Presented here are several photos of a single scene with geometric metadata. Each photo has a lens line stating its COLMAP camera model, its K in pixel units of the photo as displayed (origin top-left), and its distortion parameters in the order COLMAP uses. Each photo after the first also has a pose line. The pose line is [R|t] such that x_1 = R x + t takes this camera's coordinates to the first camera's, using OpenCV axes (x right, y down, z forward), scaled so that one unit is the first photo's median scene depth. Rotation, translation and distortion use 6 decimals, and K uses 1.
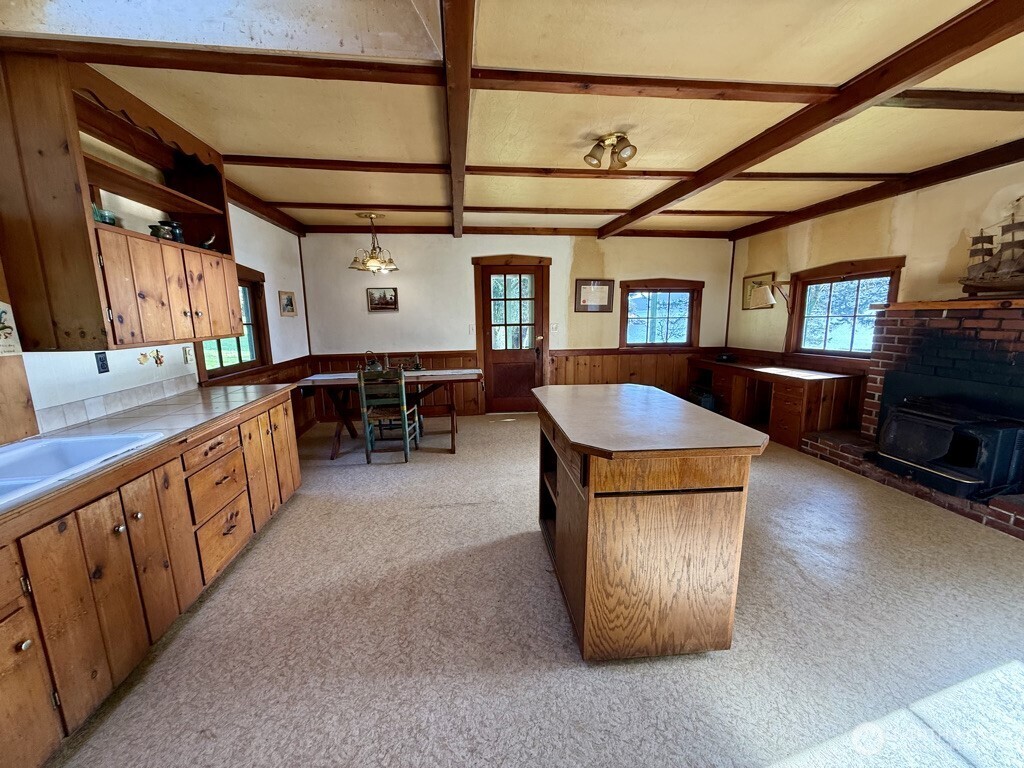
lens RADIAL K [[398.3, 0, 507.1], [0, 398.3, 385.3], [0, 0, 1]] dist [0.000082, -0.000009]
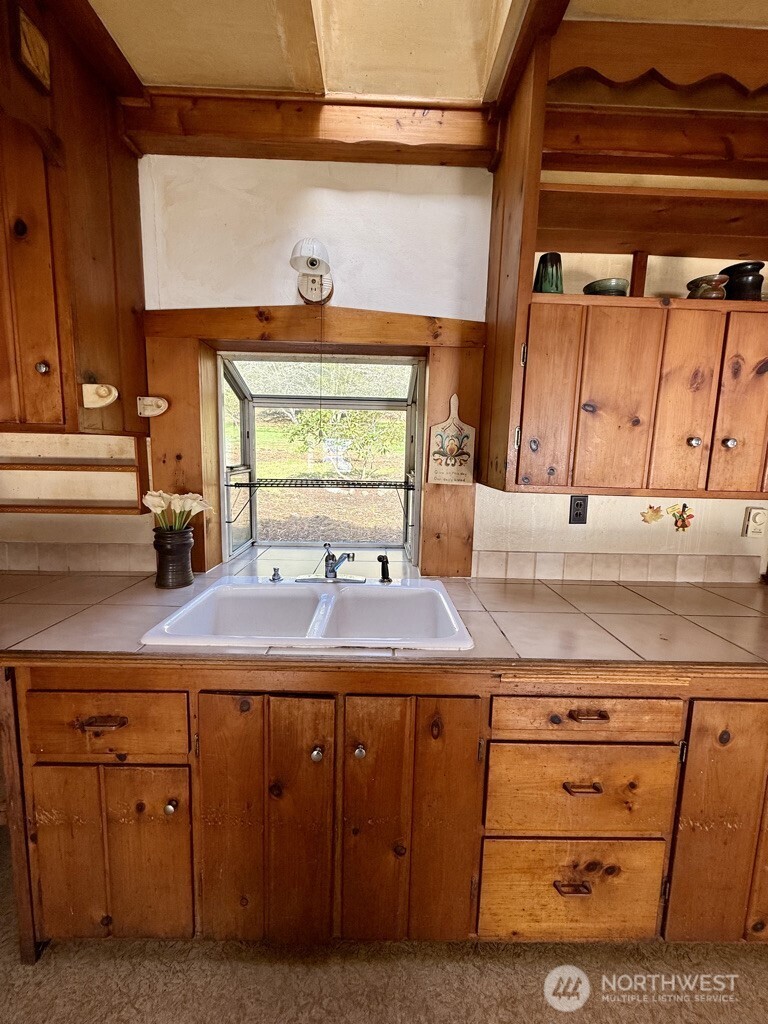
lens RADIAL K [[398.3, 0, 382.3], [0, 398.3, 507.0], [0, 0, 1]] dist [0.000082, -0.000009]
pose [[-0.109812, 0.139585, -0.984102, -0.264020], [-0.205288, 0.965557, 0.159862, -0.104584], [0.972521, 0.219580, -0.077375, 0.709822]]
